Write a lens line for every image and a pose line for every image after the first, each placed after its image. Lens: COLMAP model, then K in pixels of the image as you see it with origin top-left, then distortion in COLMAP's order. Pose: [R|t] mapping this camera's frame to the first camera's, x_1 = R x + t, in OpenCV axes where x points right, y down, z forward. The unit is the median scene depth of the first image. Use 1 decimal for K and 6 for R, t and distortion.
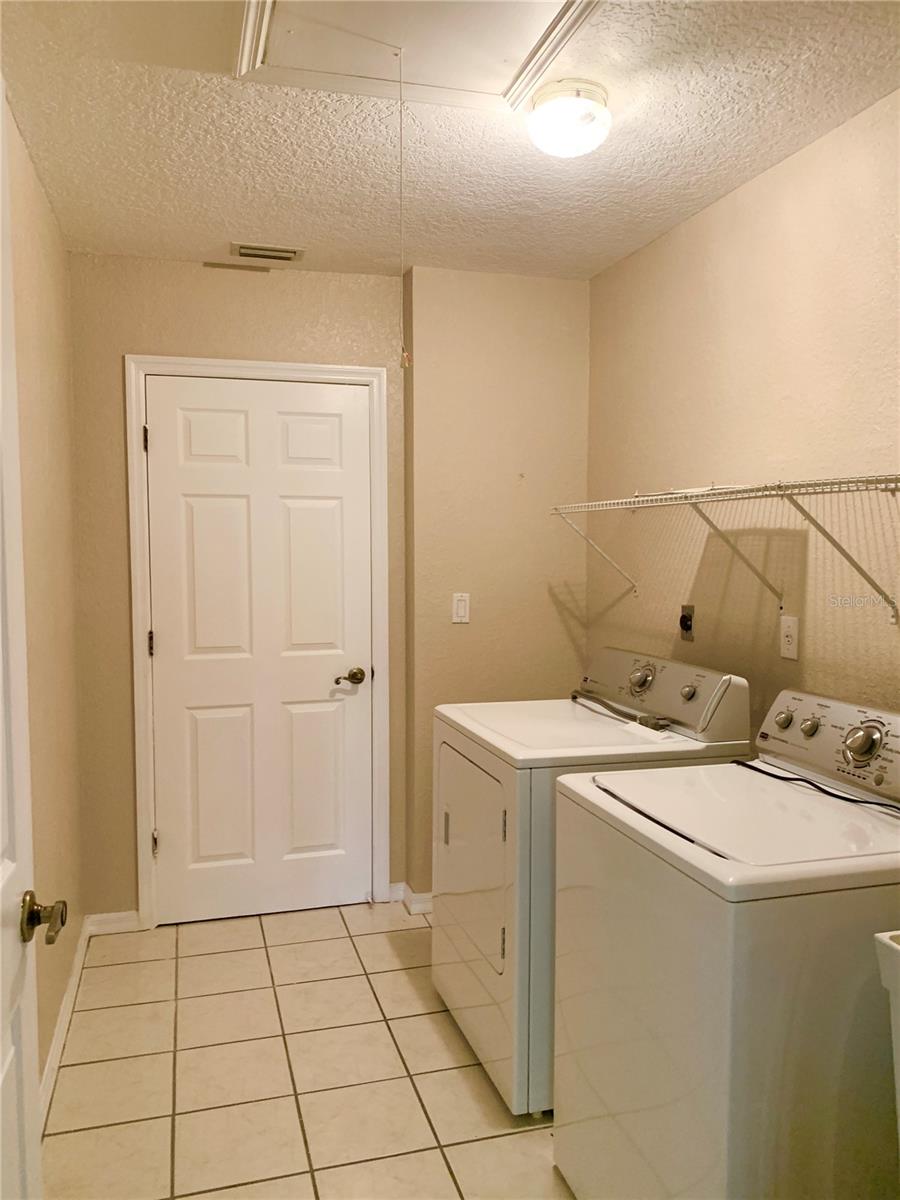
lens RADIAL K [[914.9, 0, 447.3], [0, 914.9, 598.8], [0, 0, 1]] dist [0.051694, -0.067583]
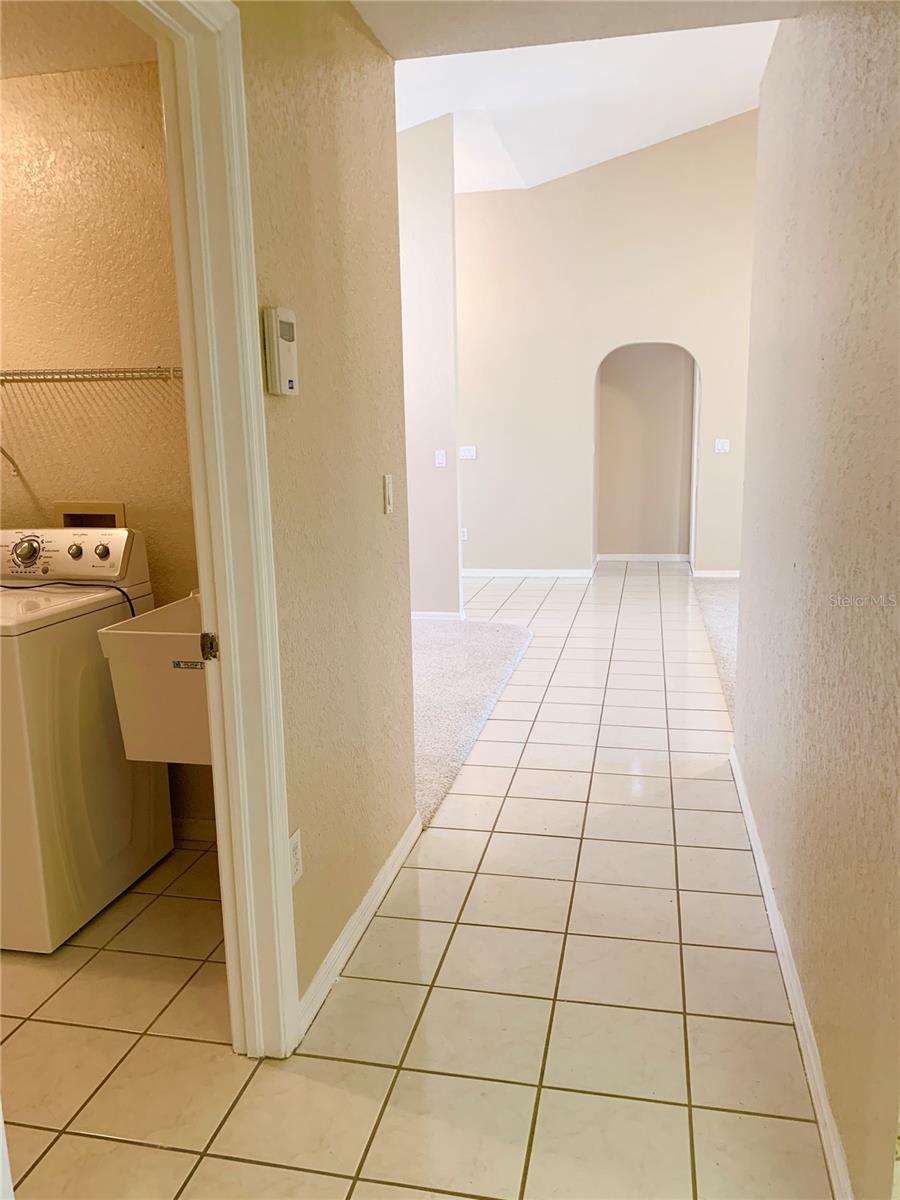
lens RADIAL K [[914.9, 0, 452.0], [0, 914.9, 597.4], [0, 0, 1]] dist [0.051694, -0.067583]
pose [[0.470292, -0.160906, 0.867718, -0.549779], [0.076373, 0.986970, 0.141626, 0.071029], [-0.879200, -0.000335, 0.476452, -0.335038]]
